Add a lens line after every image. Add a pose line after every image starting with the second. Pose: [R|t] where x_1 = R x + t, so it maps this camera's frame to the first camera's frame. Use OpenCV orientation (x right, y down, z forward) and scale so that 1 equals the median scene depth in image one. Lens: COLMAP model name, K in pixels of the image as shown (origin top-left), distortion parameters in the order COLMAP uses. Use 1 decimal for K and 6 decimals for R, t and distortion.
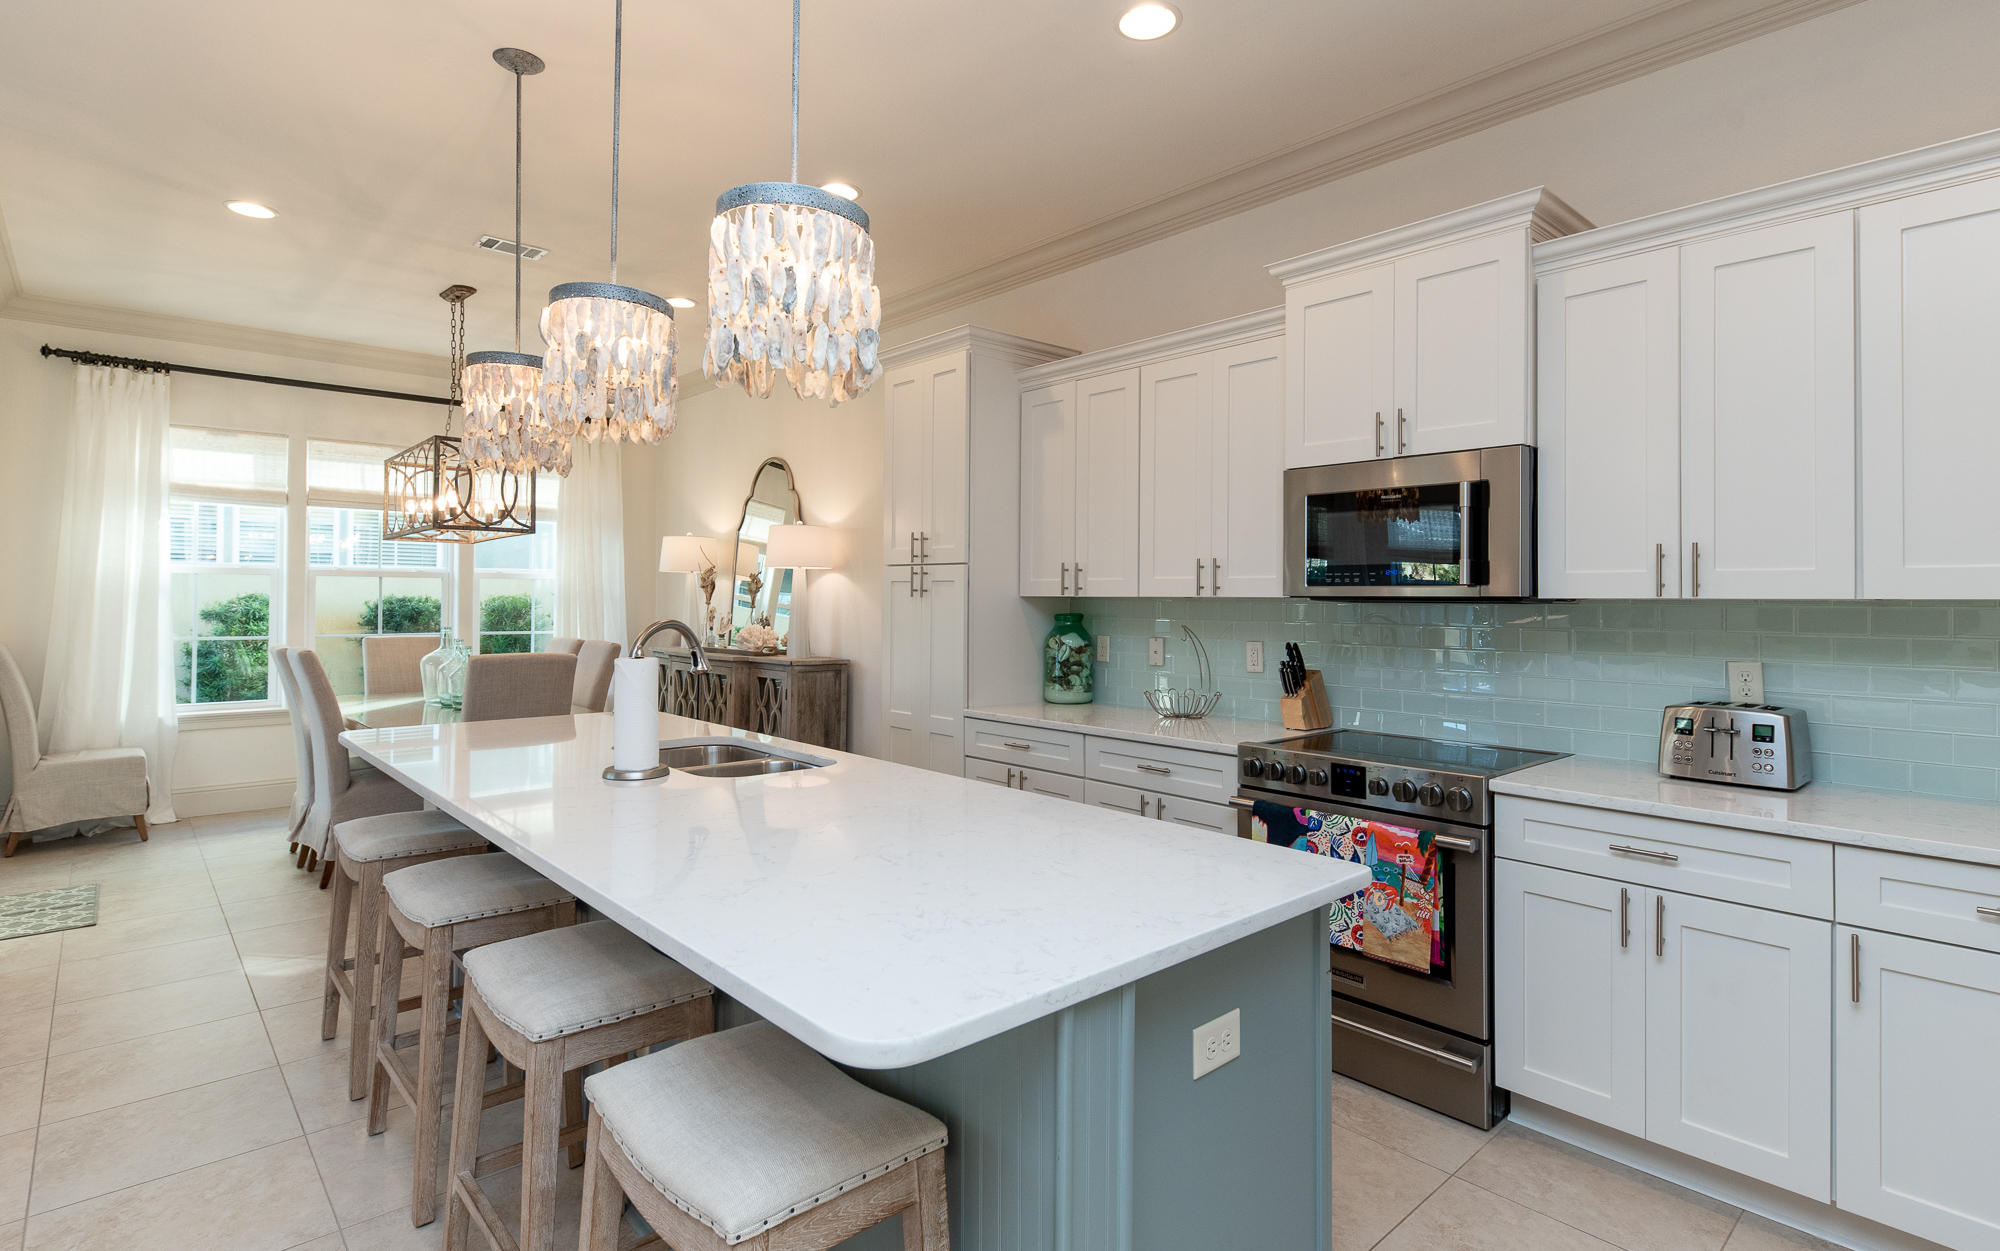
lens RADIAL K [[974.2, 0, 983.6], [0, 974.2, 594.0], [0, 0, 1]] dist [0.002217, -0.002750]
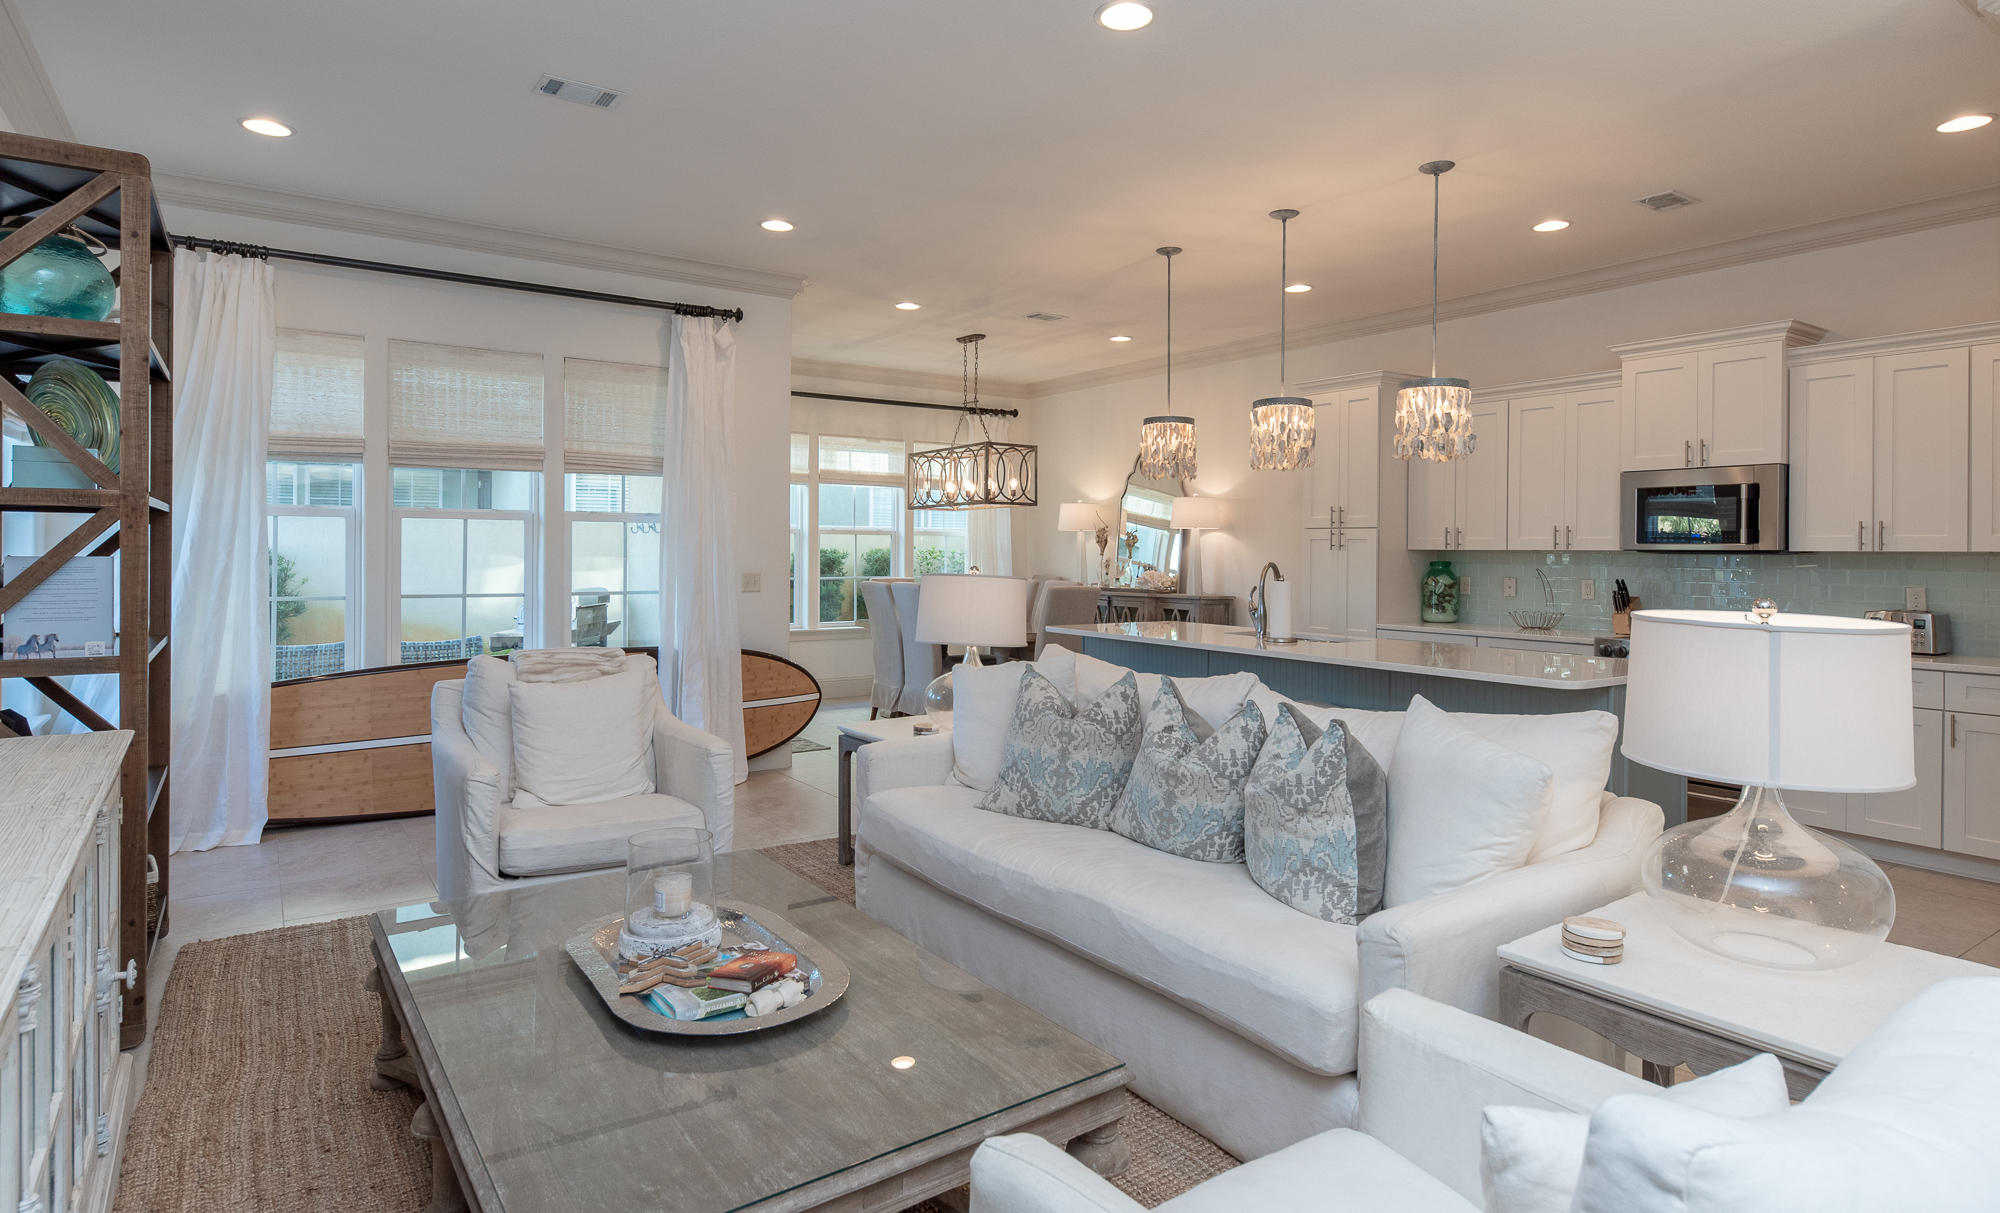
lens RADIAL K [[1067.0, 0, 970.5], [0, 1067.0, 554.4], [0, 0, 1]] dist [-0.003869, -0.005362]
pose [[0.989496, 0.002437, -0.144543, -0.384301], [-0.001414, 0.999973, 0.007175, -0.000818], [0.144556, -0.006895, 0.989473, -0.693339]]
